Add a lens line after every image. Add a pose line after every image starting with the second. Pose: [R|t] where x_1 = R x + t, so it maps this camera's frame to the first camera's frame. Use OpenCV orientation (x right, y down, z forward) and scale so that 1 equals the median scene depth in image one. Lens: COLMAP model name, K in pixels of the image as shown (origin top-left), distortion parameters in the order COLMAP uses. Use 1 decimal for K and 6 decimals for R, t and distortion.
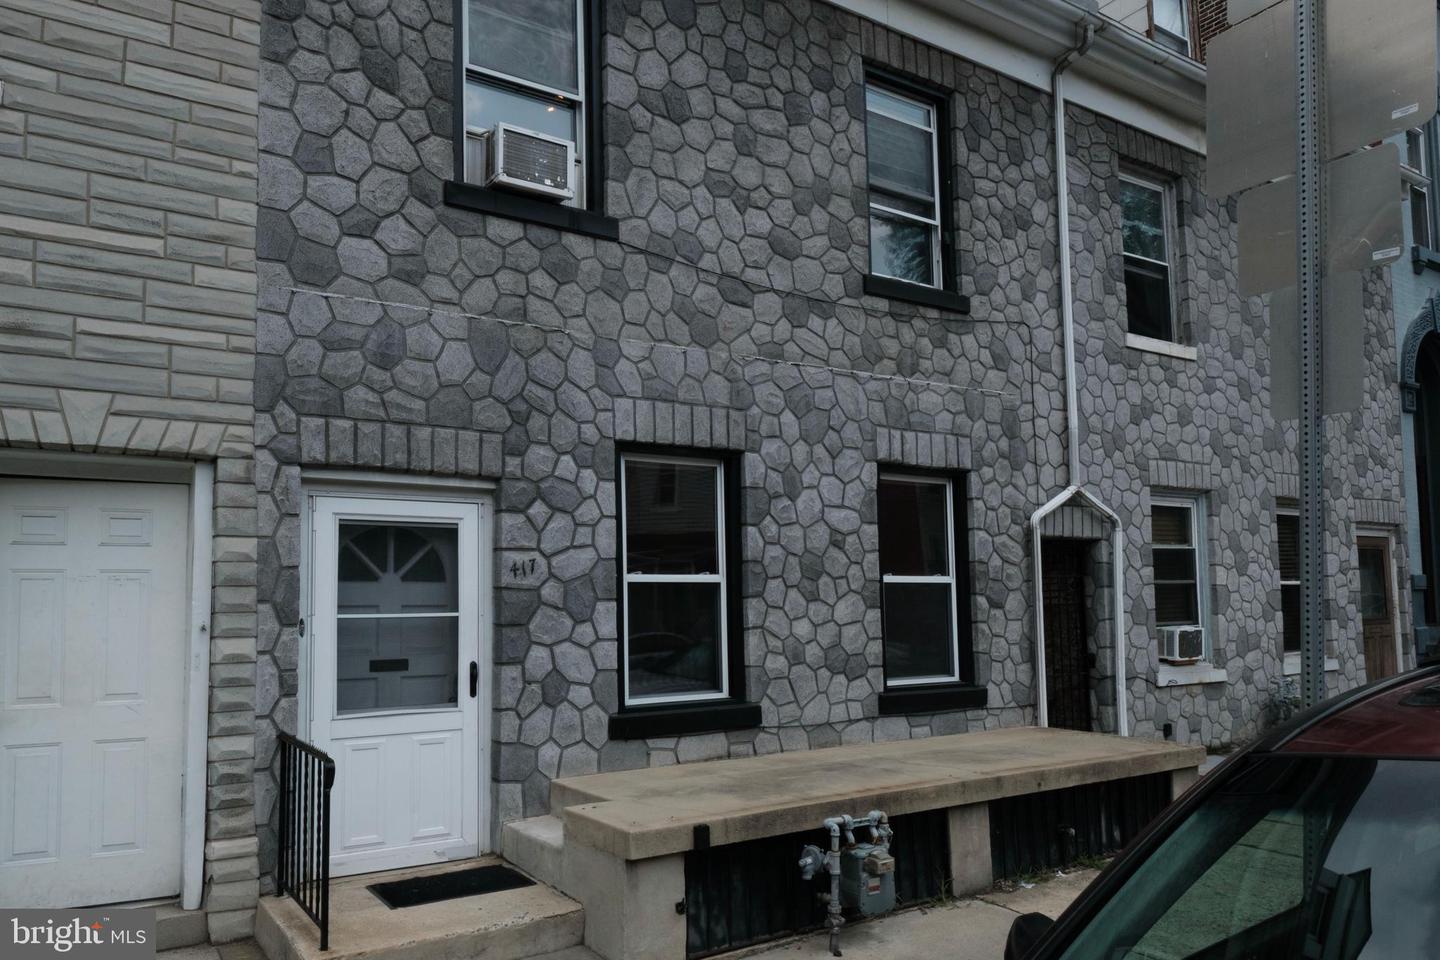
lens RADIAL K [[1027.0, 0, 720.0], [0, 1027.0, 480.0], [0, 0, 1]] dist [0.007623, 0.001706]
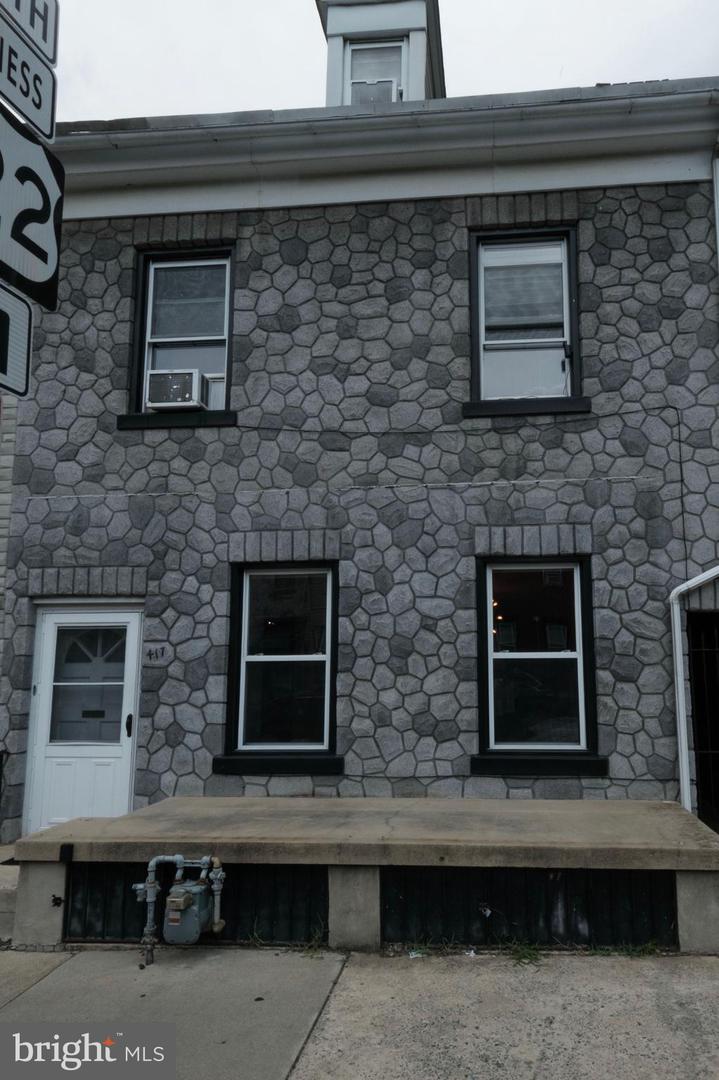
lens RADIAL K [[691.4, 0, 359.5], [0, 691.4, 540.0], [0, 0, 1]] dist [0.010133, 0.001102]
pose [[0.783847, -0.104038, -0.612176, 0.596965], [0.074311, 0.994496, -0.073862, 0.014226], [0.616491, 0.012405, 0.787264, 0.320709]]
